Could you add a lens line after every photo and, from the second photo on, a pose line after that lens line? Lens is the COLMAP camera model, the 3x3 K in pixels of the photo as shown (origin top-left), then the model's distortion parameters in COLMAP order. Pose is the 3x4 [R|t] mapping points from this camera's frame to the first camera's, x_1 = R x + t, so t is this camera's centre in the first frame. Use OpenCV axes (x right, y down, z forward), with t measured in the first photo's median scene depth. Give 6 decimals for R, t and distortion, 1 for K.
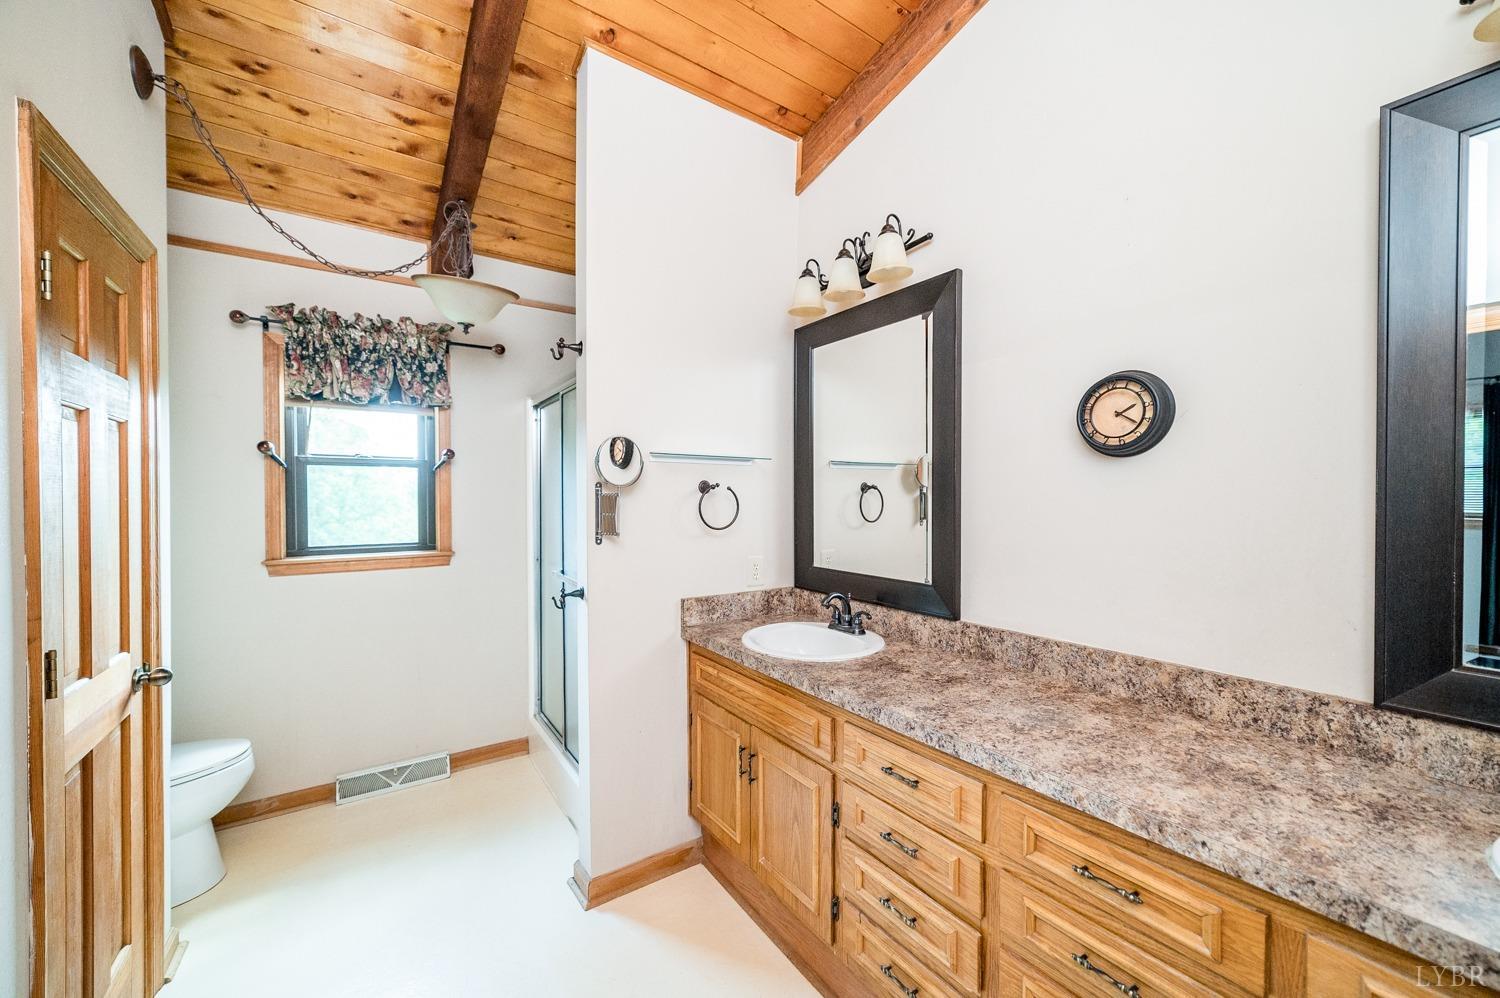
lens RADIAL K [[594.3, 0, 756.3], [0, 594.3, 502.0], [0, 0, 1]] dist [-0.011509, 0.002824]
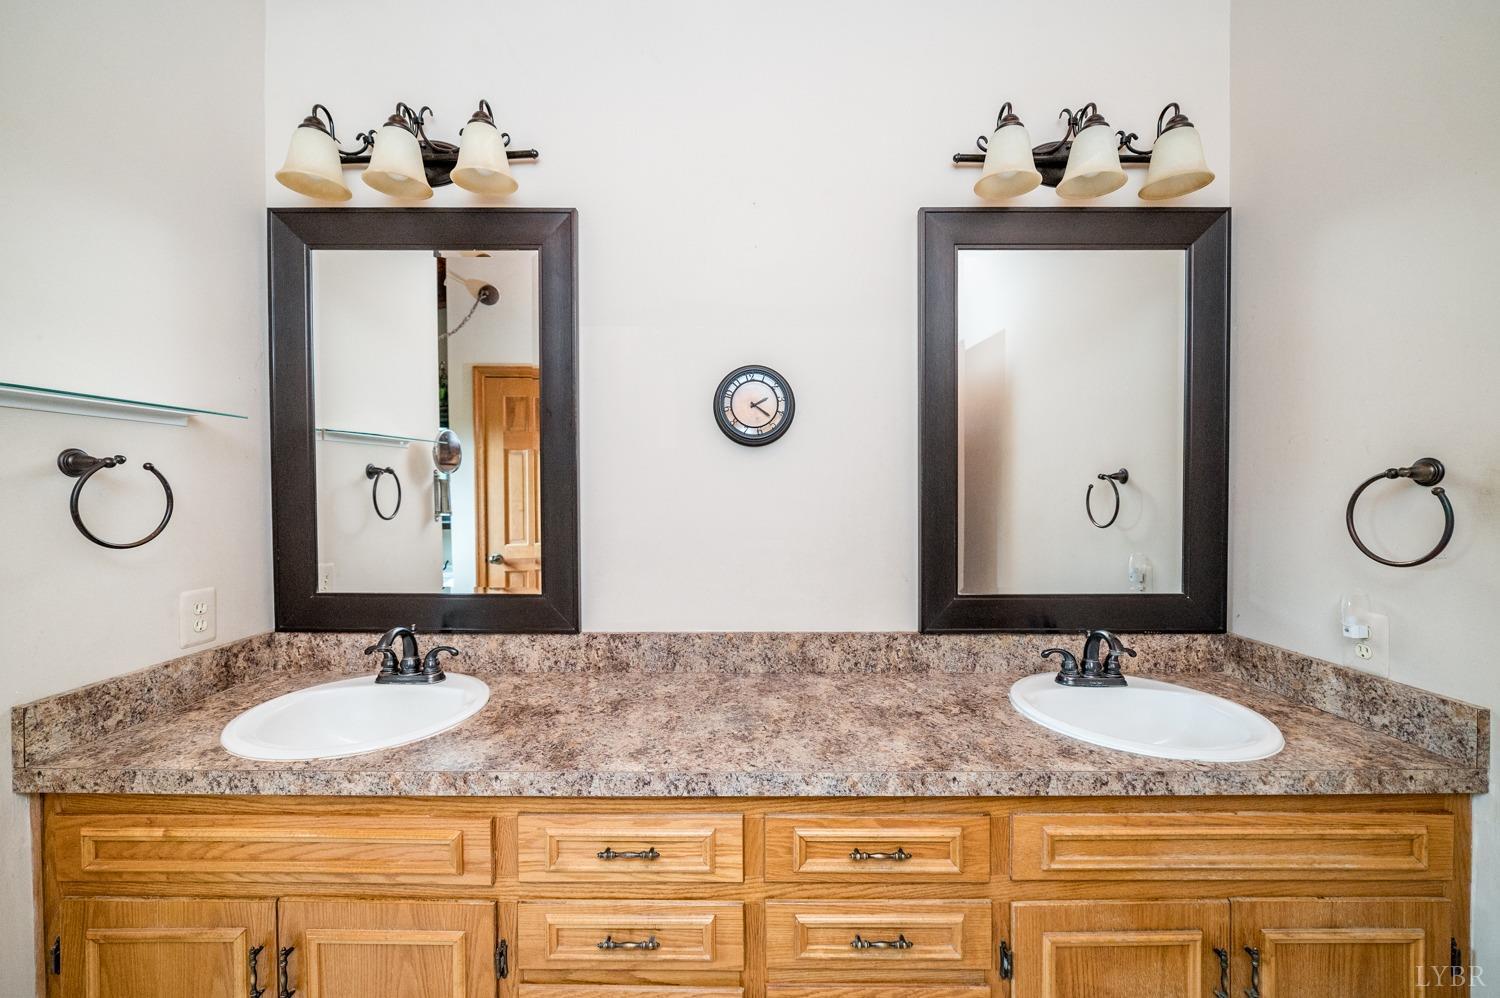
lens RADIAL K [[594.3, 0, 750.6], [0, 594.3, 495.9], [0, 0, 1]] dist [-0.011509, 0.002824]
pose [[0.558061, -0.011880, 0.829715, -0.250044], [0.006767, 0.999929, 0.009766, 0.001329], [-0.829773, 0.000165, 0.558102, 0.389205]]
